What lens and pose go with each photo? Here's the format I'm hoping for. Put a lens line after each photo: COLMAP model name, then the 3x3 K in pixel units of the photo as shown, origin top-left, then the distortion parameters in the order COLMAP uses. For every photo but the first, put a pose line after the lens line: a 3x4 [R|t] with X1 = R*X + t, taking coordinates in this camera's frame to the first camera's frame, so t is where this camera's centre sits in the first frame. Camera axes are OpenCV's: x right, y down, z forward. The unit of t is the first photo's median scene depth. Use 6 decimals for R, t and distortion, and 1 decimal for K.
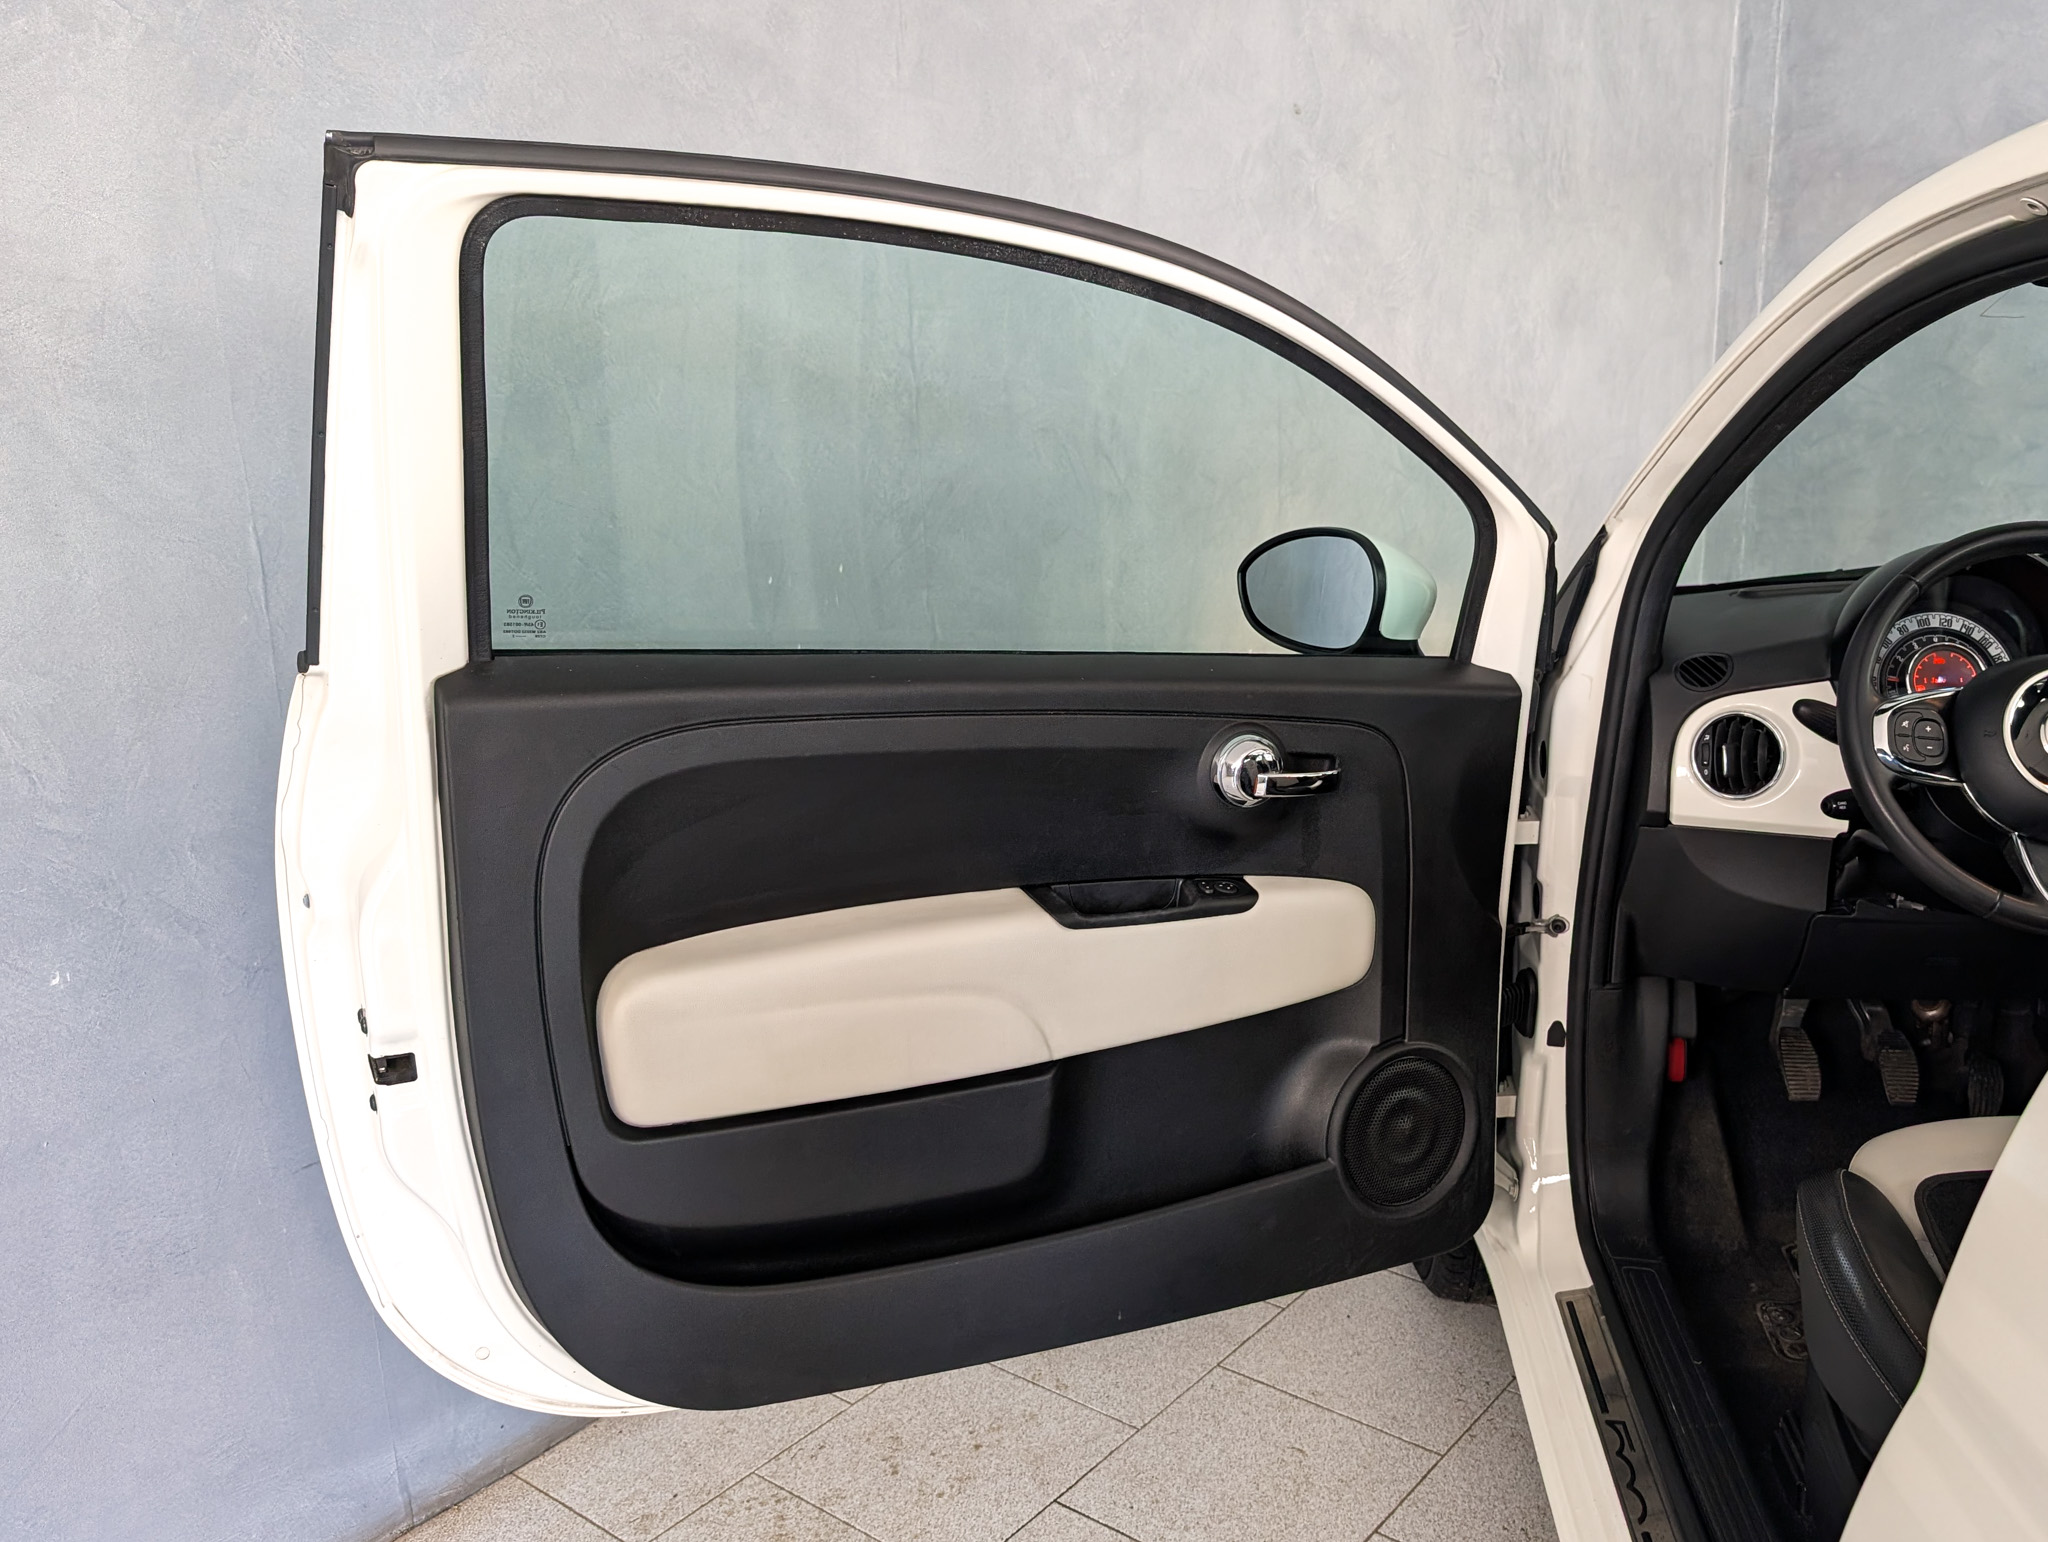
lens RADIAL K [[1752.0, 0, 1216.7], [0, 1752.0, 824.4], [0, 0, 1]] dist [0.008717, -0.000924]
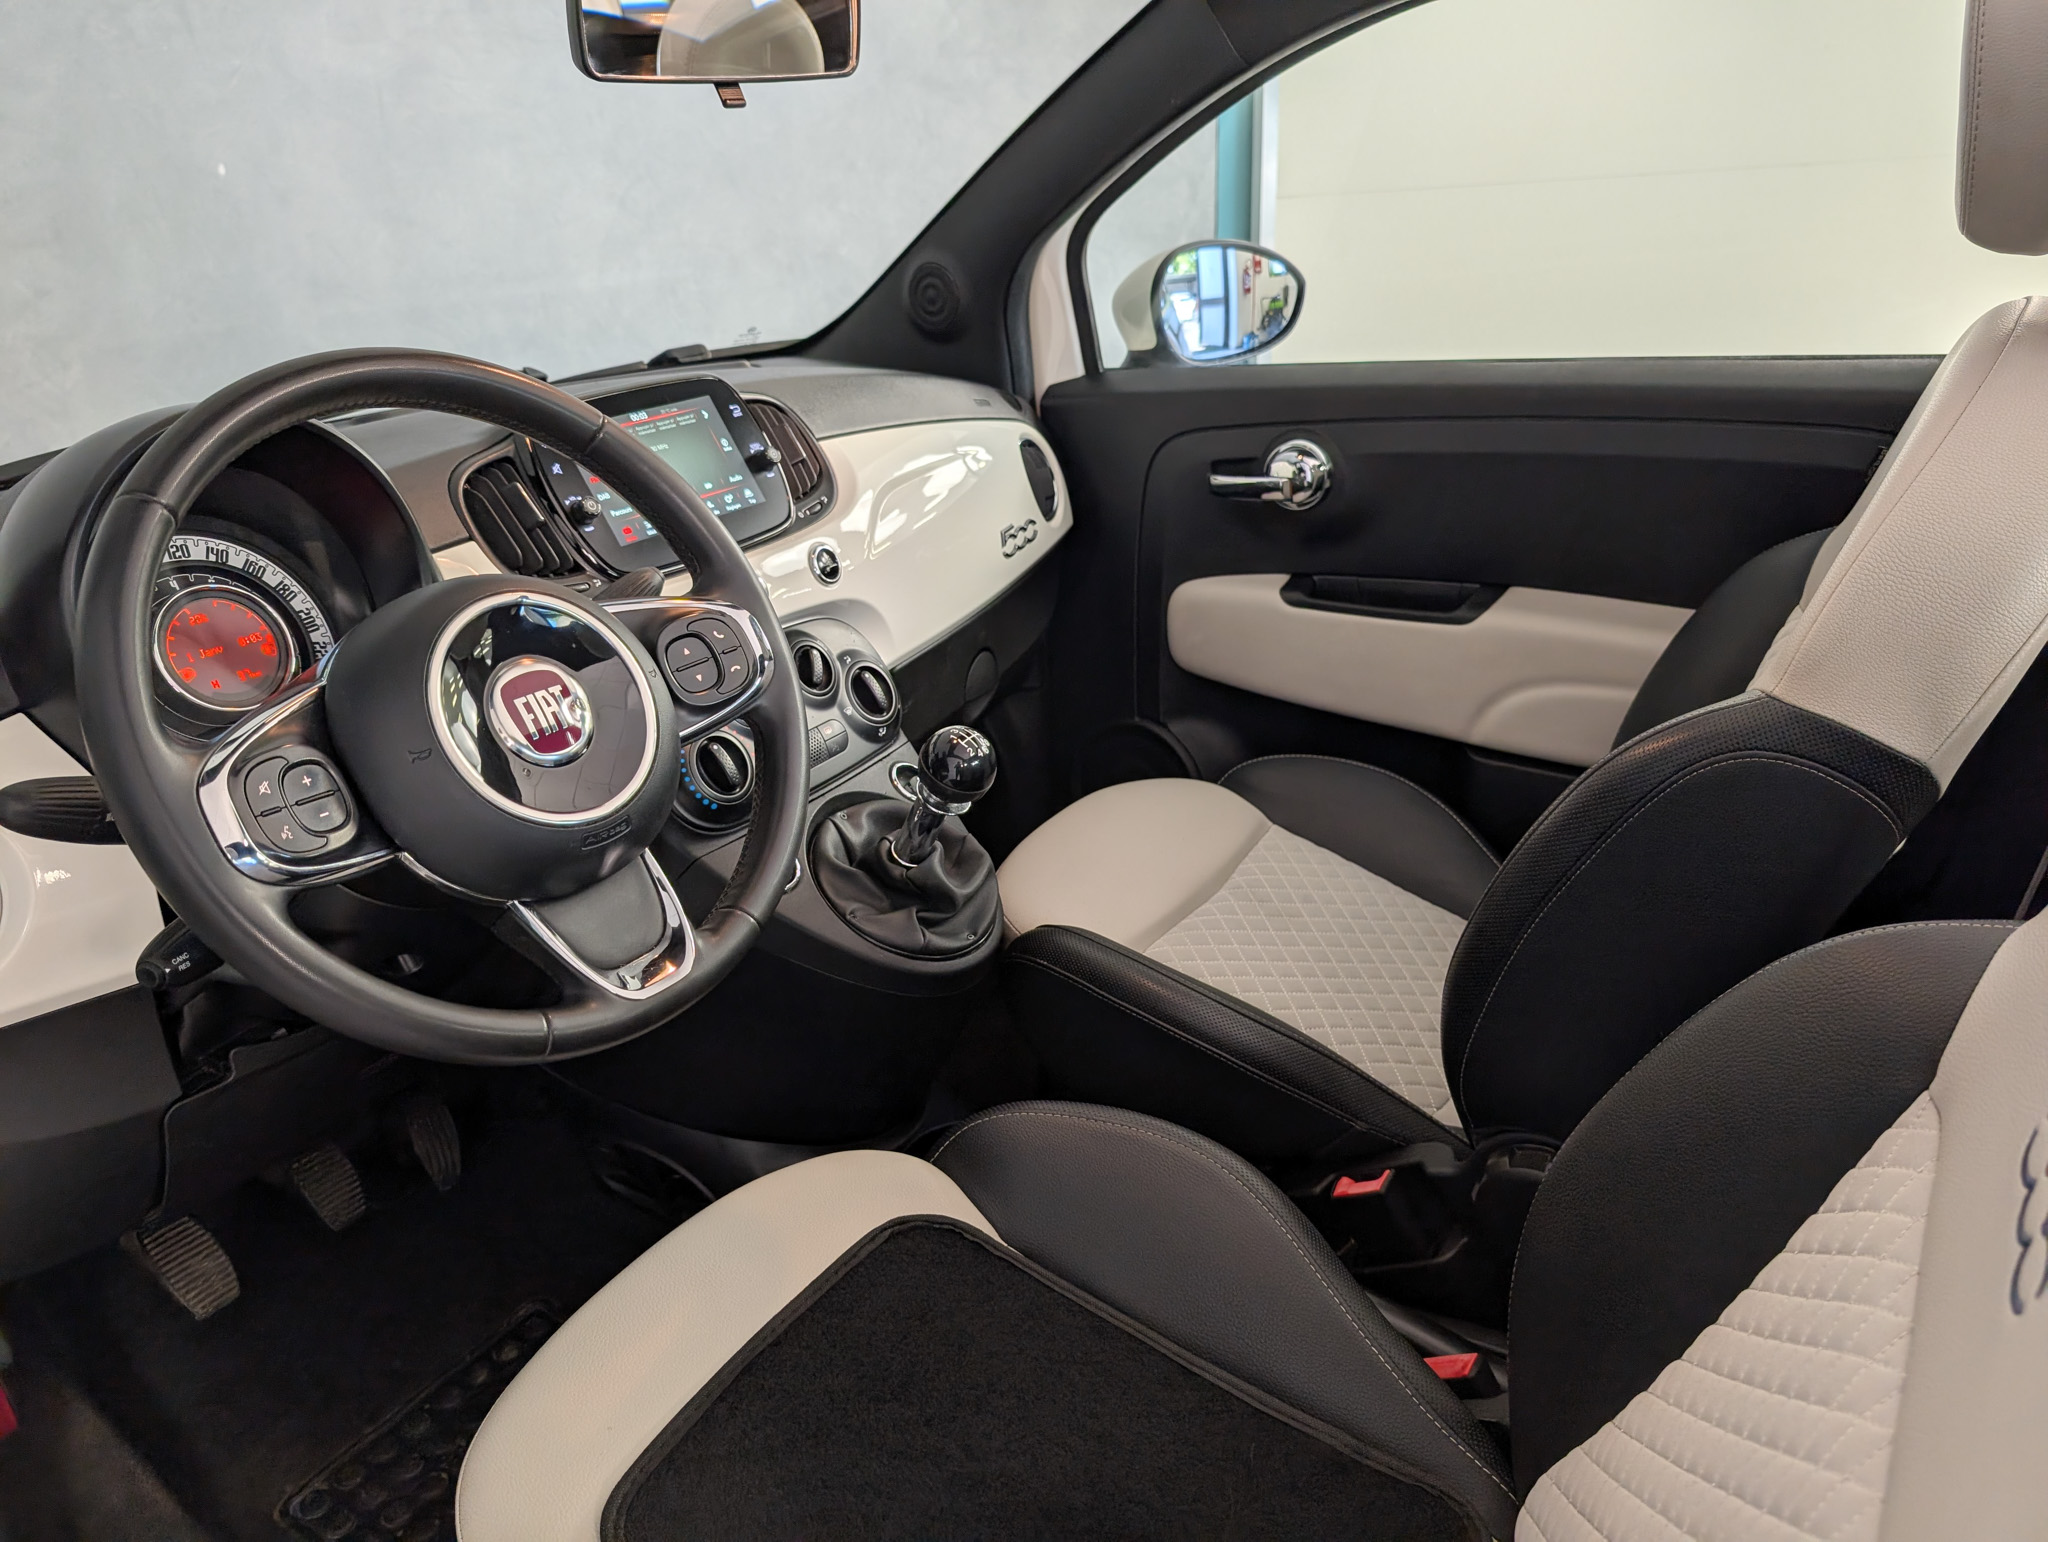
lens RADIAL K [[1465.7, 0, 977.7], [0, 1465.7, 773.6], [0, 0, 1]] dist [0.061056, -0.060721]
pose [[0.541049, -0.345655, 0.766674, 0.153455], [0.269329, 0.934834, 0.231402, -0.089366], [-0.796698, 0.081288, 0.598886, 0.496840]]
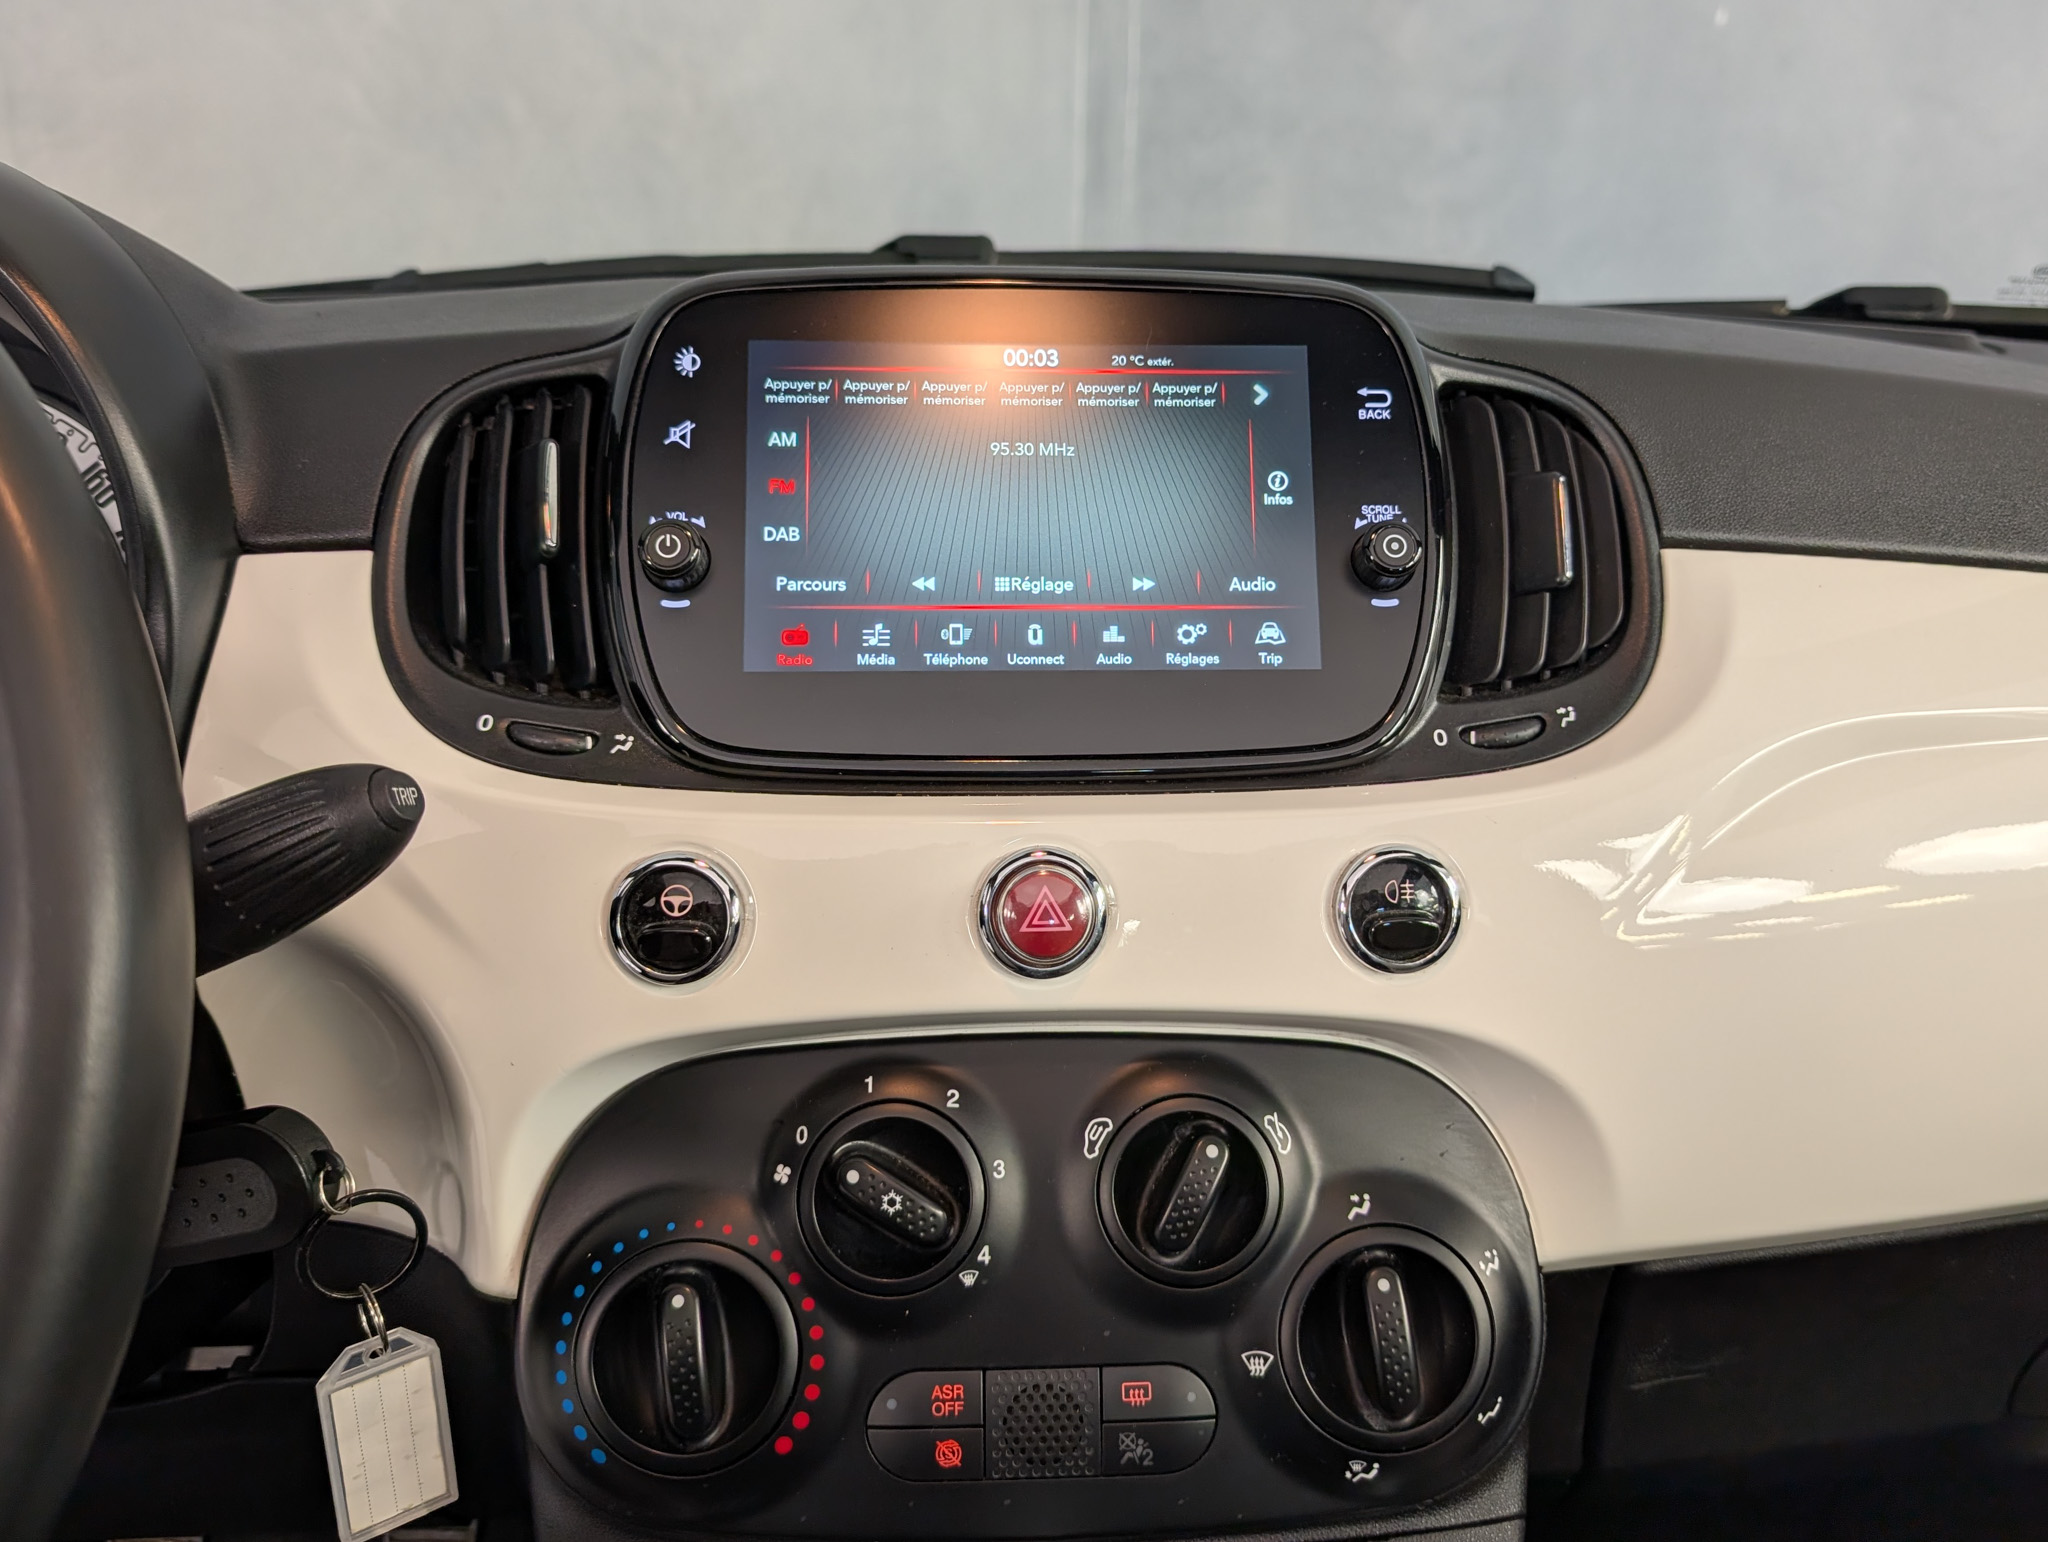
lens RADIAL K [[1709.0, 0, 1057.1], [0, 1709.0, 685.7], [0, 0, 1]] dist [0.105498, -0.231643]
pose [[0.995940, 0.003119, 0.089964, 0.579433], [-0.009258, 0.997649, 0.067903, -0.091682], [-0.089540, -0.068461, 0.993628, 0.697172]]
